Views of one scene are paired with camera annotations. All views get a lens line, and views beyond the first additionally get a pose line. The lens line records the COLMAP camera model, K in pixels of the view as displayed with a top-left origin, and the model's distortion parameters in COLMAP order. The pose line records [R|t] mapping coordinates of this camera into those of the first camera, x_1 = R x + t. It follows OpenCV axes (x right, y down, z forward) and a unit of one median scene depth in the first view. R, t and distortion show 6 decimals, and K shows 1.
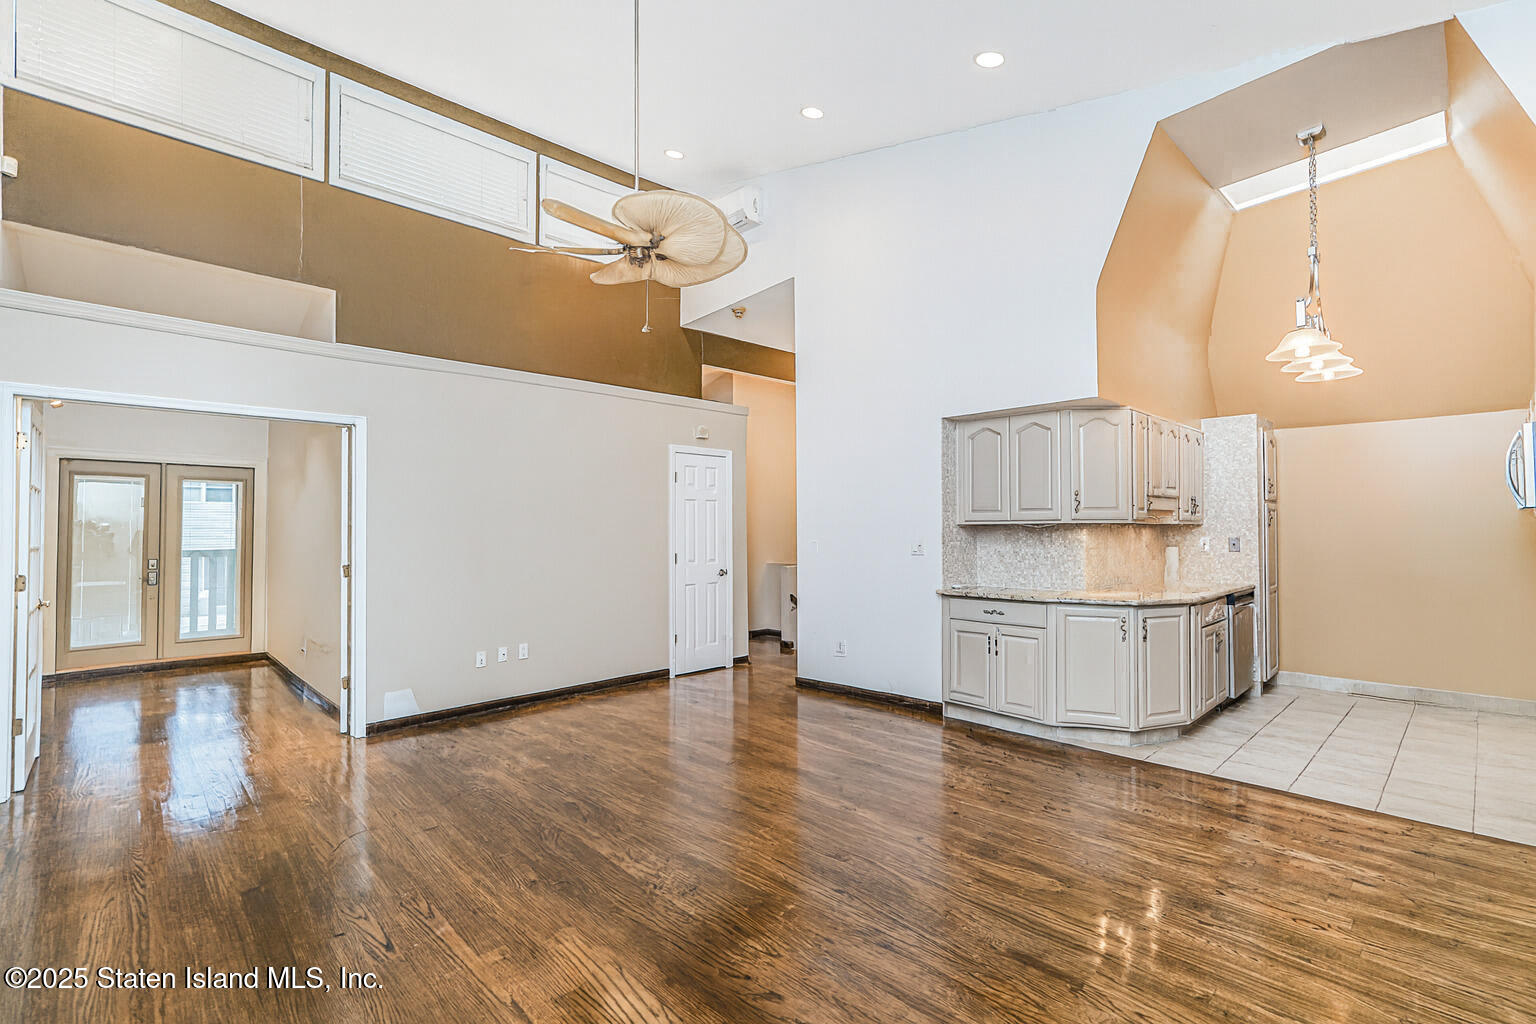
lens RADIAL K [[697.3, 0, 784.3], [0, 697.3, 516.4], [0, 0, 1]] dist [-0.004408, 0.000186]
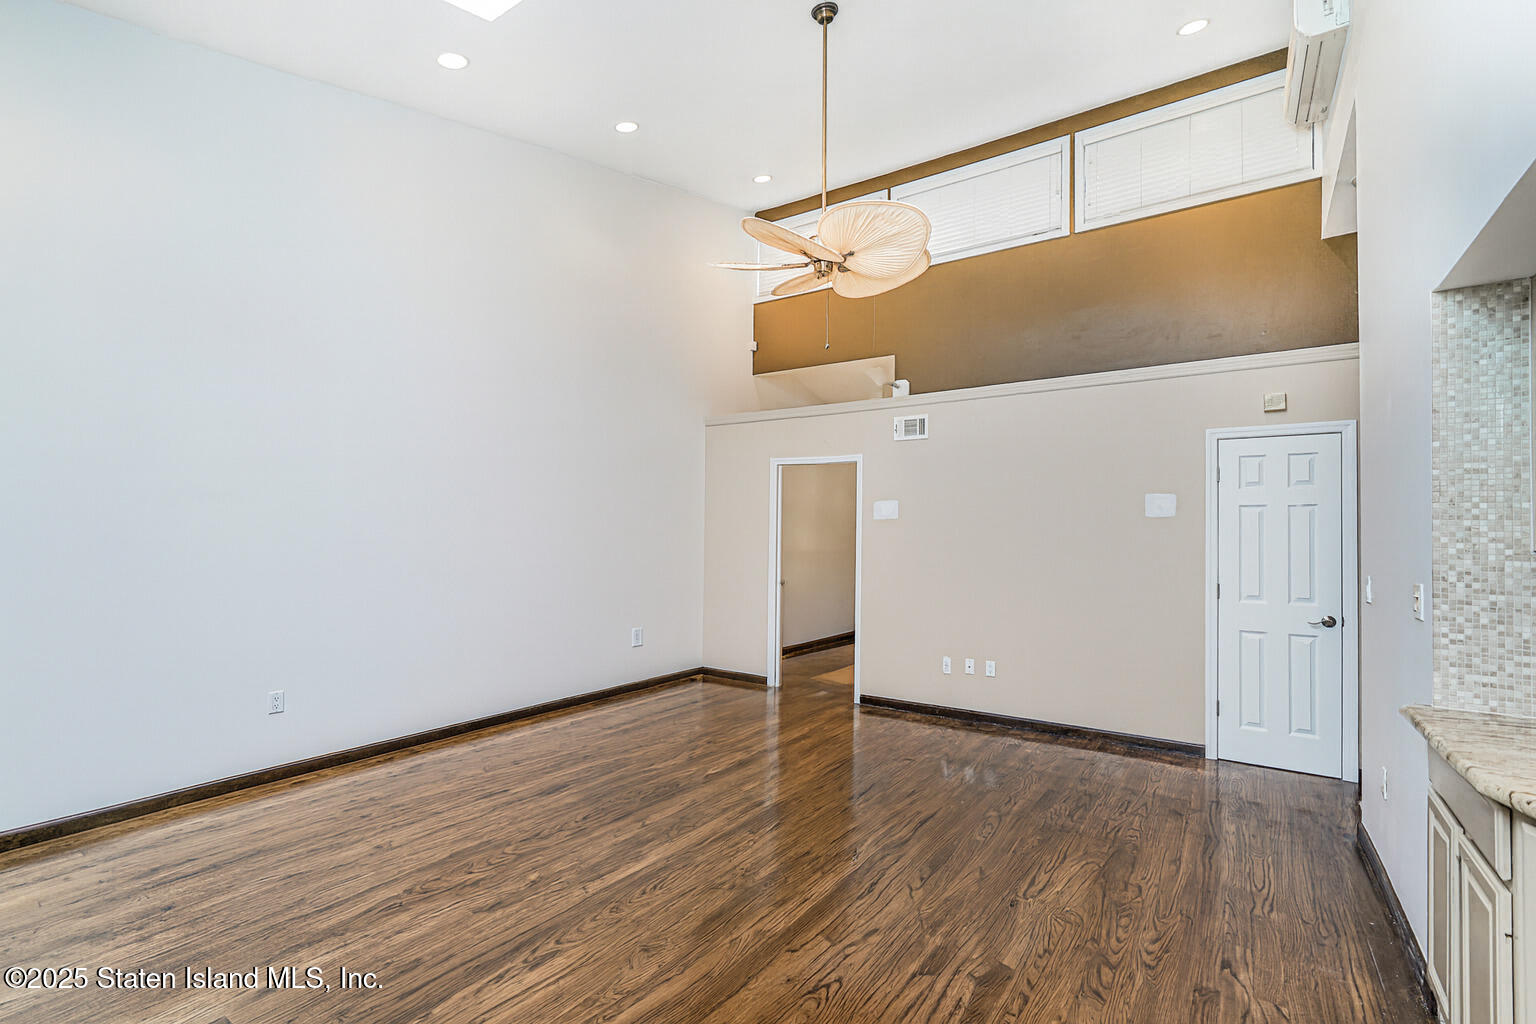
lens RADIAL K [[697.3, 0, 776.3], [0, 697.3, 514.4], [0, 0, 1]] dist [-0.004408, 0.000186]
pose [[0.163739, -0.028831, -0.986082, 0.515437], [0.005537, 0.999584, -0.028307, 0.001172], [0.986488, -0.000825, 0.163831, 0.501965]]
